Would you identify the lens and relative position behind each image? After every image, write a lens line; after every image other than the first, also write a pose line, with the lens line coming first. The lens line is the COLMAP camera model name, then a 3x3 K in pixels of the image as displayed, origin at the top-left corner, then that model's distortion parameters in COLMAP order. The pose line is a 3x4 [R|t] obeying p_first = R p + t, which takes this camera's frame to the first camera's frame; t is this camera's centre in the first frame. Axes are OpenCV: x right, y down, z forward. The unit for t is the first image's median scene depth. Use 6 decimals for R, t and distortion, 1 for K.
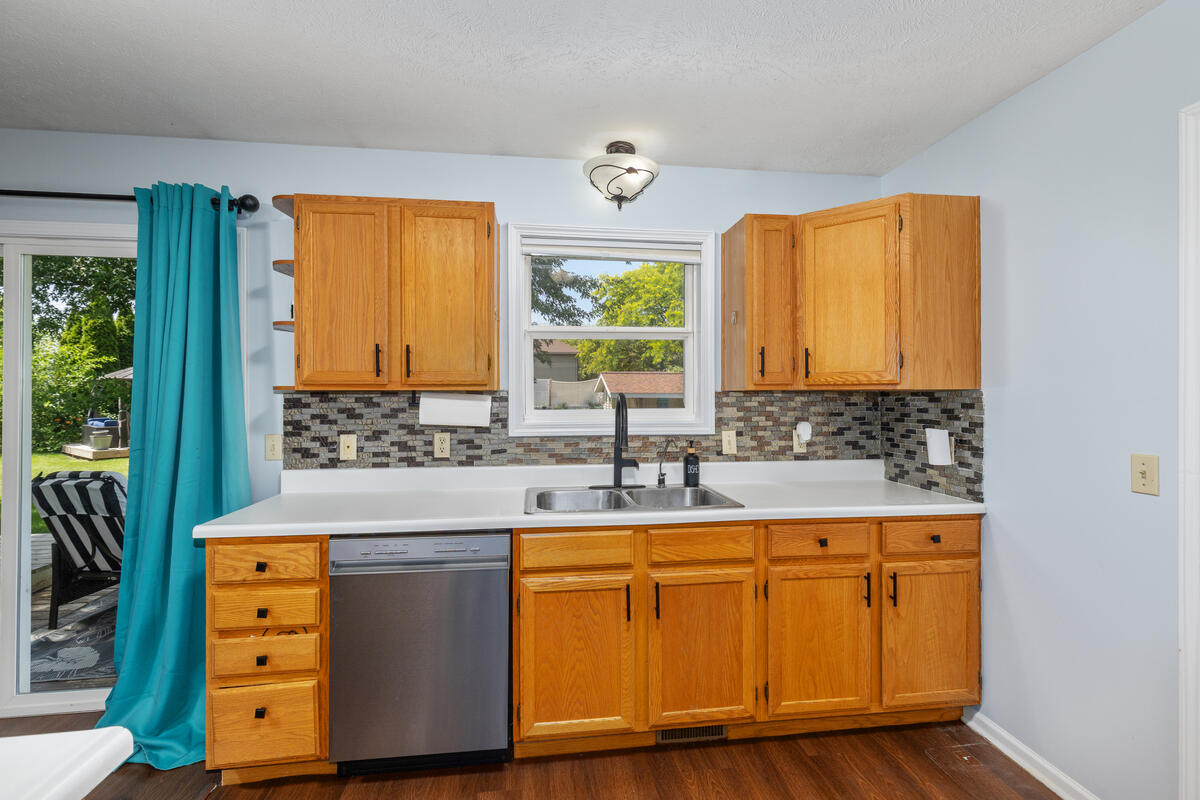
lens RADIAL K [[537.1, 0, 607.6], [0, 537.1, 397.0], [0, 0, 1]] dist [0.000995, 0.000013]
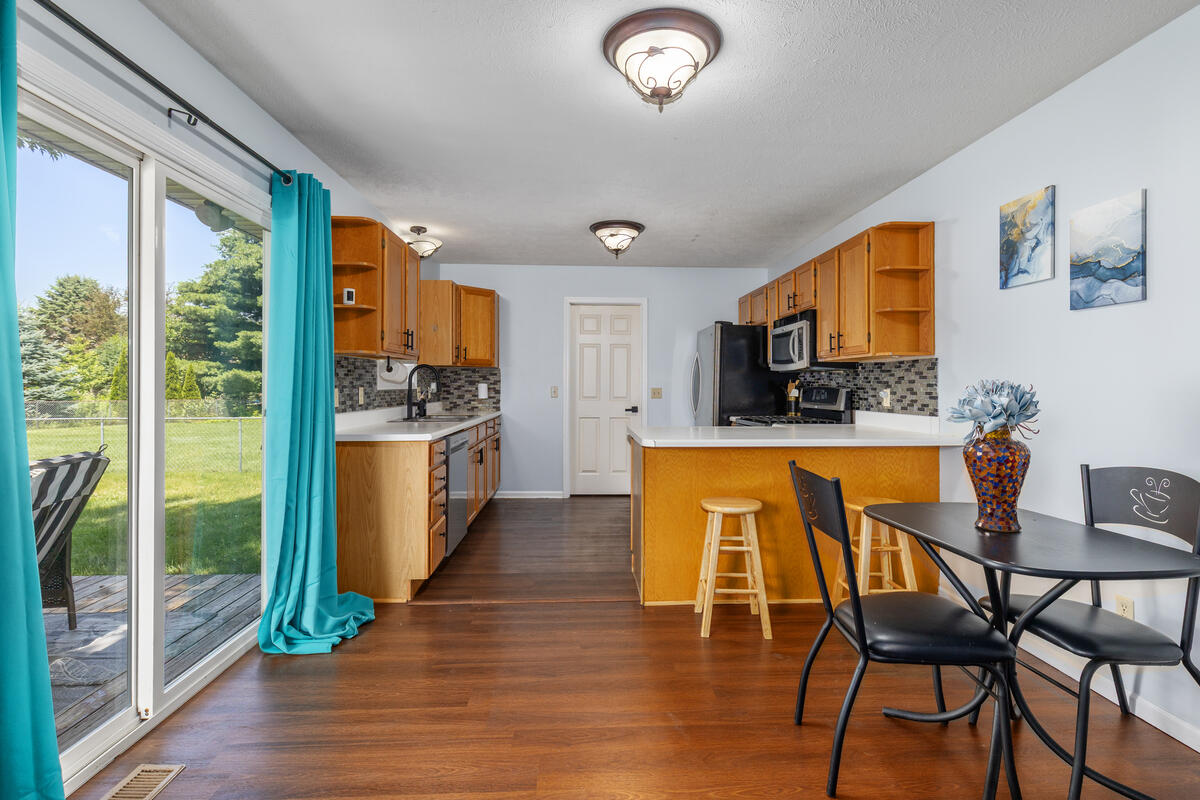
lens RADIAL K [[561.3, 0, 607.2], [0, 561.3, 381.3], [0, 0, 1]] dist [-0.002923, -0.000600]
pose [[0.079800, 0.006165, 0.996792, -1.740287], [0.004971, 0.999966, -0.006582, 0.062642], [-0.996798, 0.005480, 0.079767, 0.215851]]
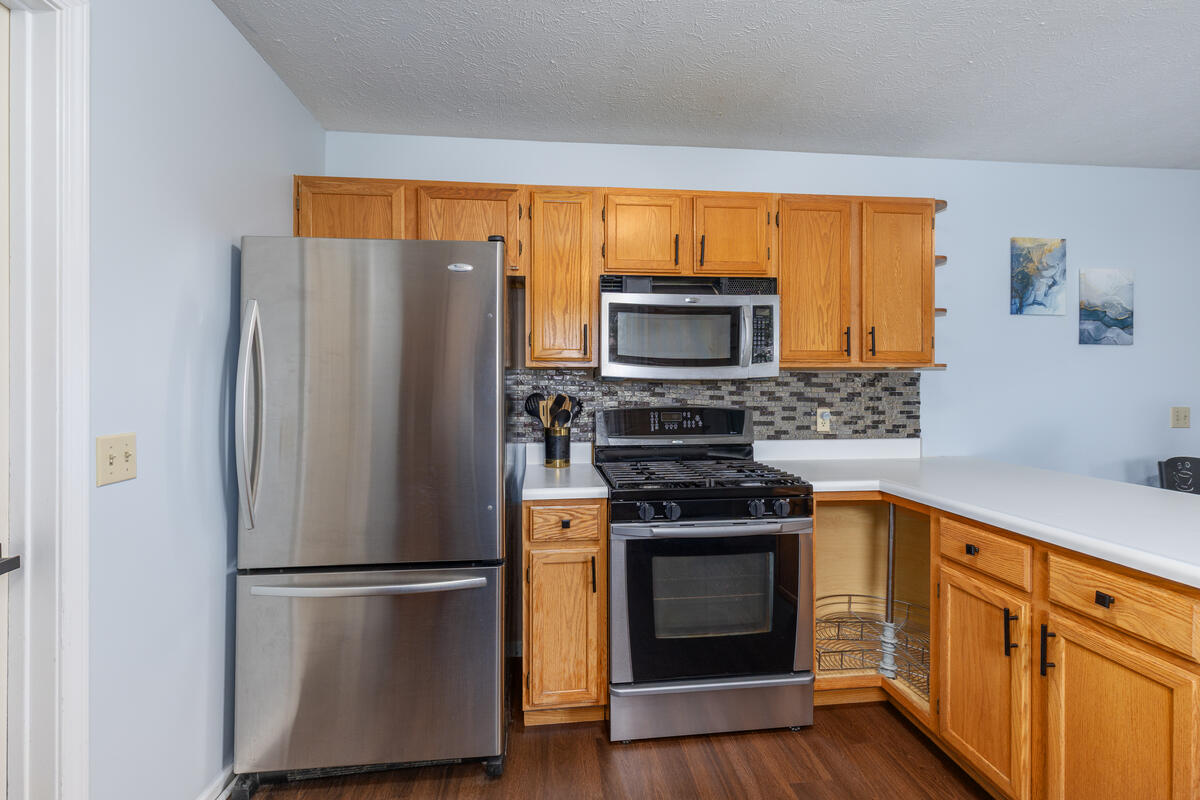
lens RADIAL K [[537.1, 0, 593.5], [0, 537.1, 390.9], [0, 0, 1]] dist [0.000995, 0.000013]
pose [[-0.999230, -0.000268, 0.039240, 0.246258], [0.000097, 0.999957, 0.009292, 0.031108], [-0.039240, 0.009289, -0.999187, 0.705962]]
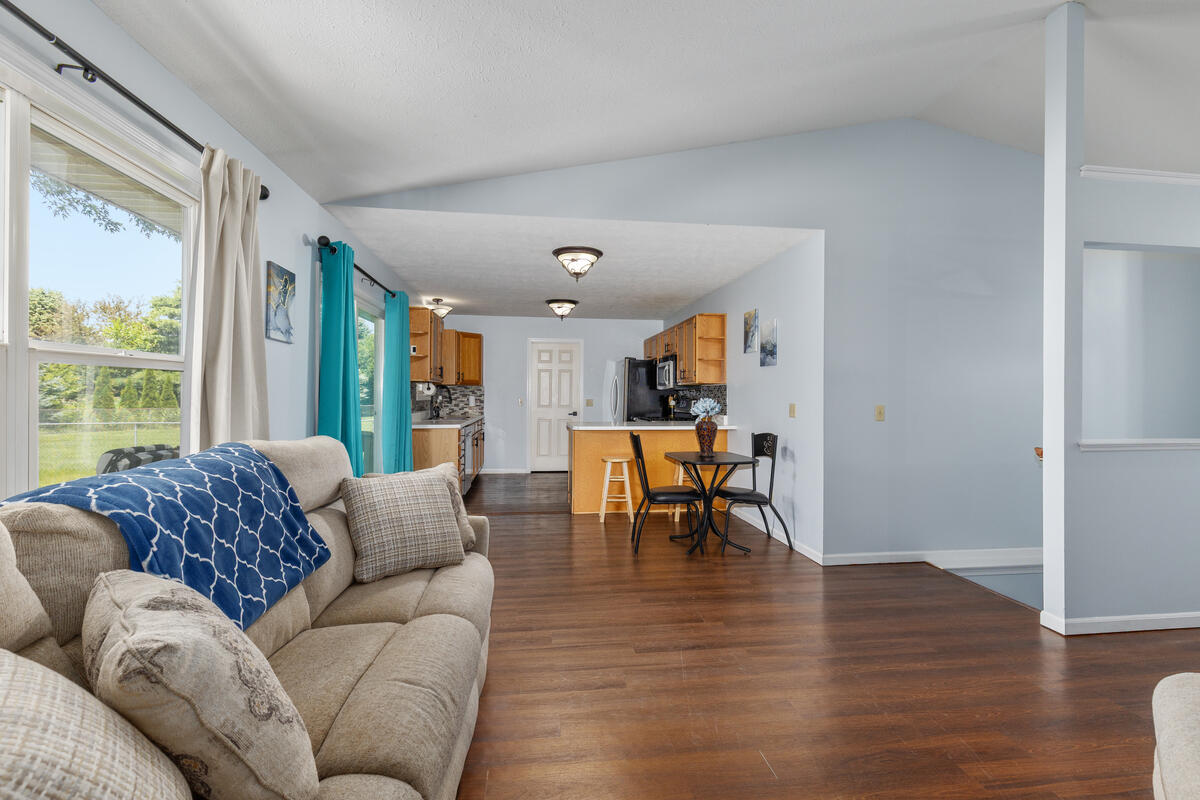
lens RADIAL K [[537.1, 0, 600.4], [0, 537.1, 391.5], [0, 0, 1]] dist [0.000995, 0.000013]
pose [[0.004564, 0.005427, 0.999975, -2.772255], [0.002290, 0.999983, -0.005438, 0.045399], [-0.999987, 0.002315, 0.004551, 0.111552]]
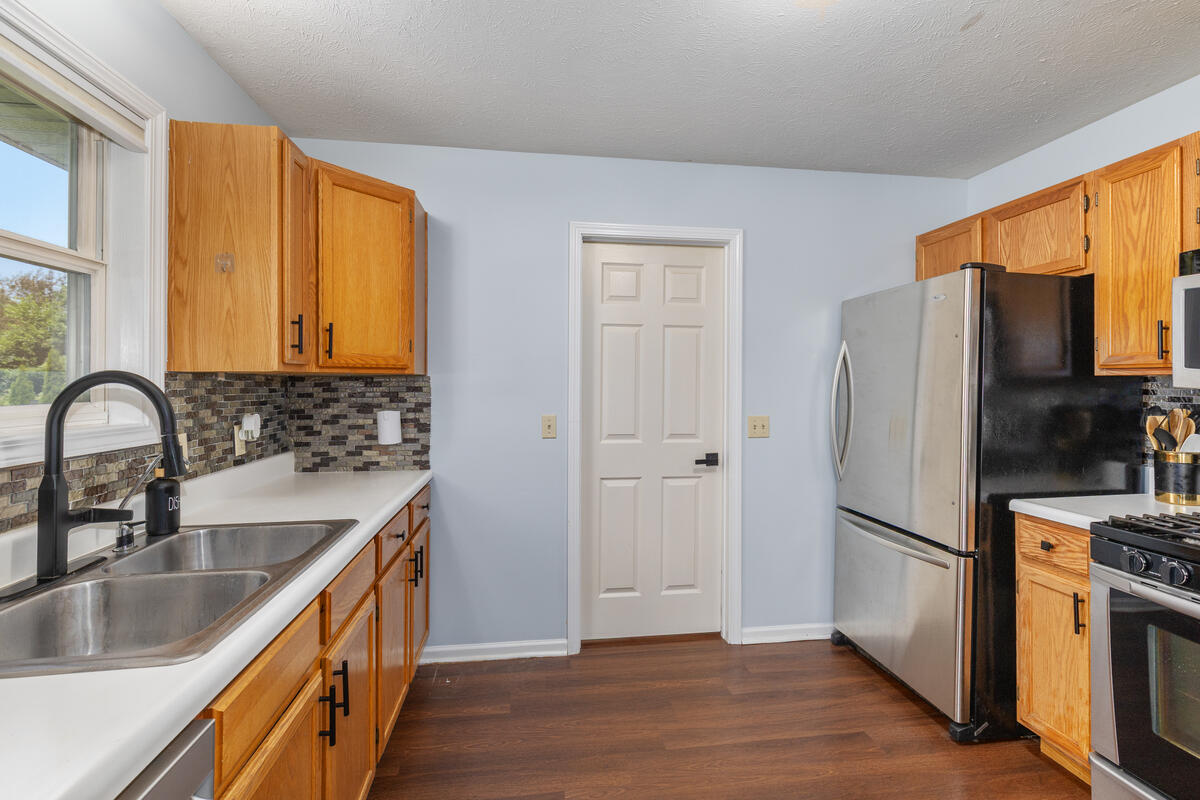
lens RADIAL K [[537.1, 0, 602.6], [0, 537.1, 384.5], [0, 0, 1]] dist [0.000995, 0.000013]
pose [[-0.009498, -0.001946, 0.999953, -0.435387], [0.004640, 0.999987, 0.001990, 0.005512], [-0.999944, 0.004658, -0.009489, 0.536507]]
